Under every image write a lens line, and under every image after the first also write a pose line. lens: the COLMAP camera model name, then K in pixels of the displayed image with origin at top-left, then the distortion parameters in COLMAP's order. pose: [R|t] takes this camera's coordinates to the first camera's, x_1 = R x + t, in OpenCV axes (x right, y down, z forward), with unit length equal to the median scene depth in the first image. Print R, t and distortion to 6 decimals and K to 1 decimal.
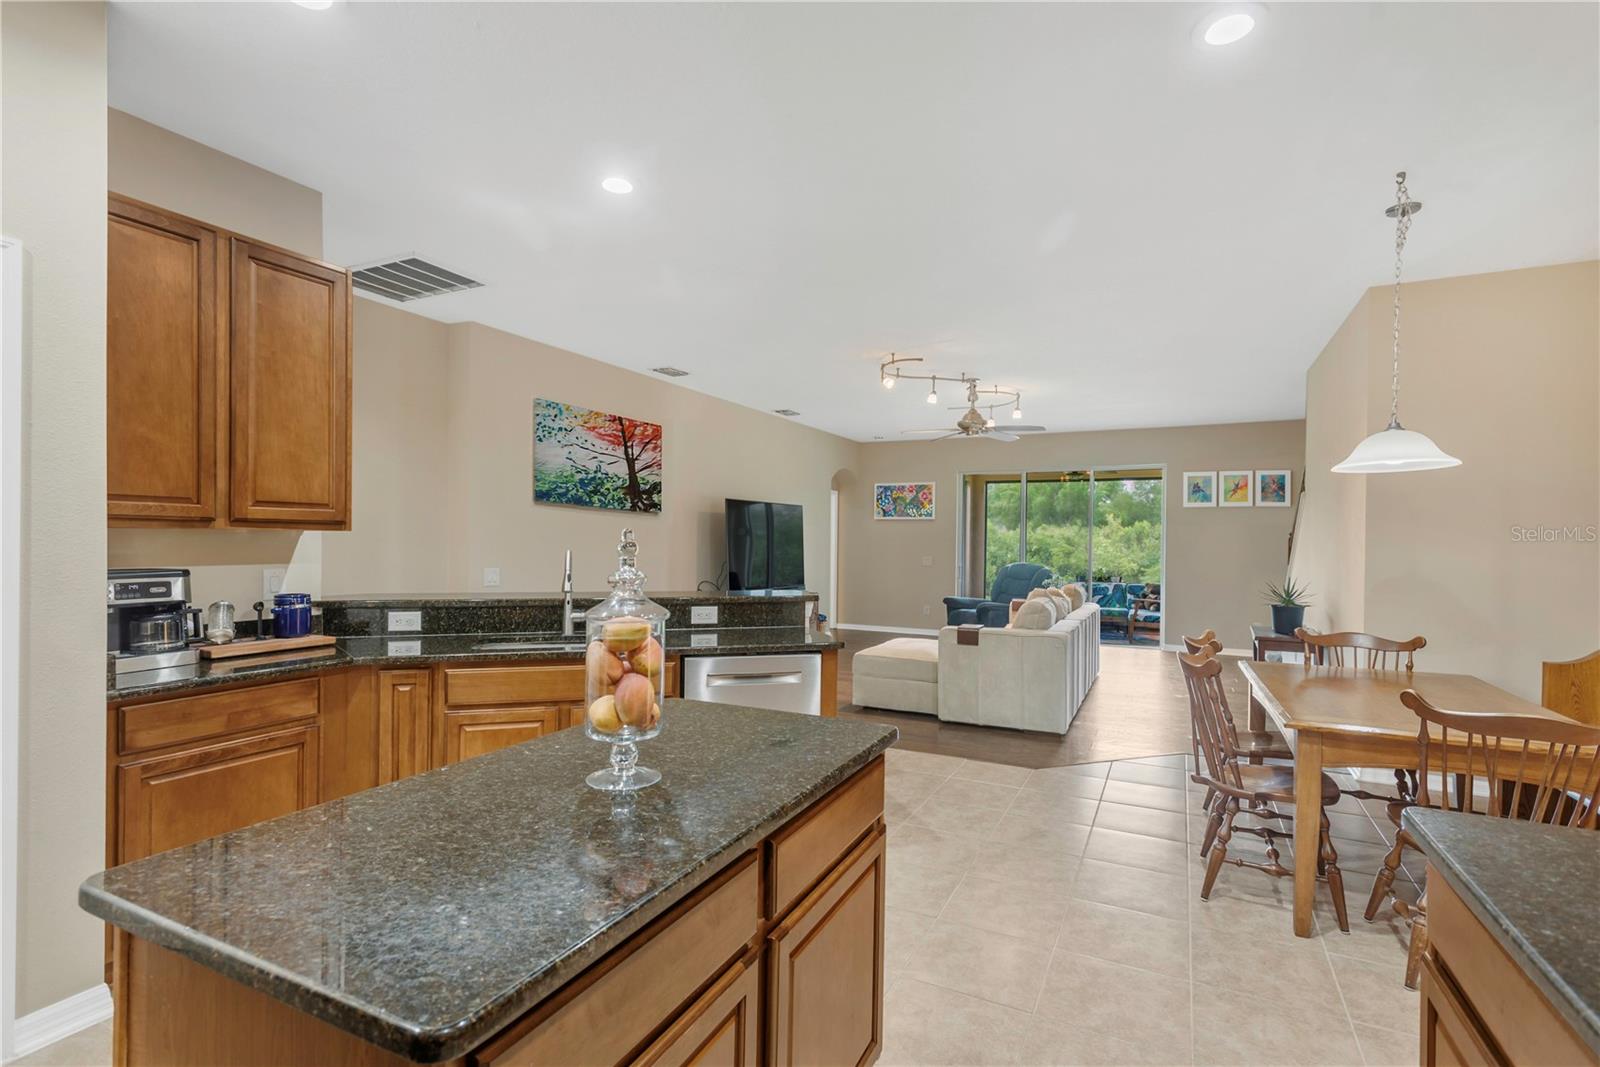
lens RADIAL K [[755.5, 0, 805.6], [0, 755.5, 532.1], [0, 0, 1]] dist [0.001766, -0.000921]
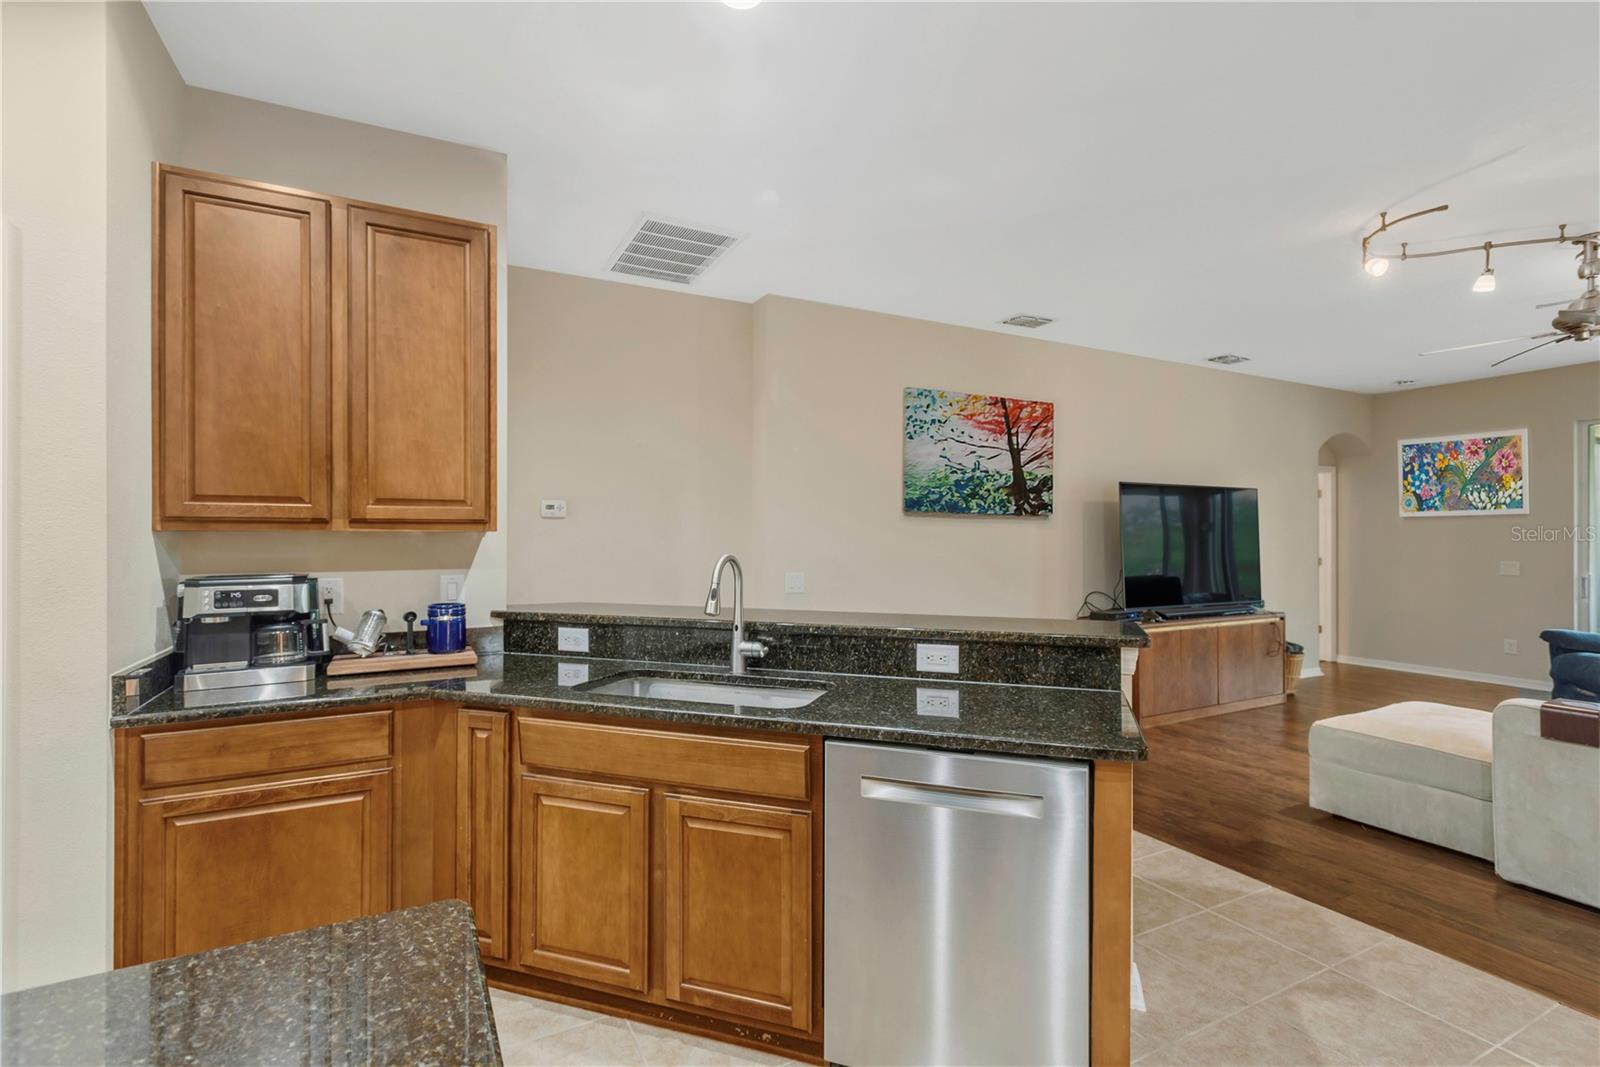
lens RADIAL K [[714.5, 0, 797.4], [0, 714.5, 541.7], [0, 0, 1]] dist [0.009697, -0.000356]
pose [[0.808179, -0.009780, -0.588855, 0.152347], [0.015103, 0.999877, 0.004123, 0.012002], [0.588743, -0.012225, 0.808228, 0.577750]]
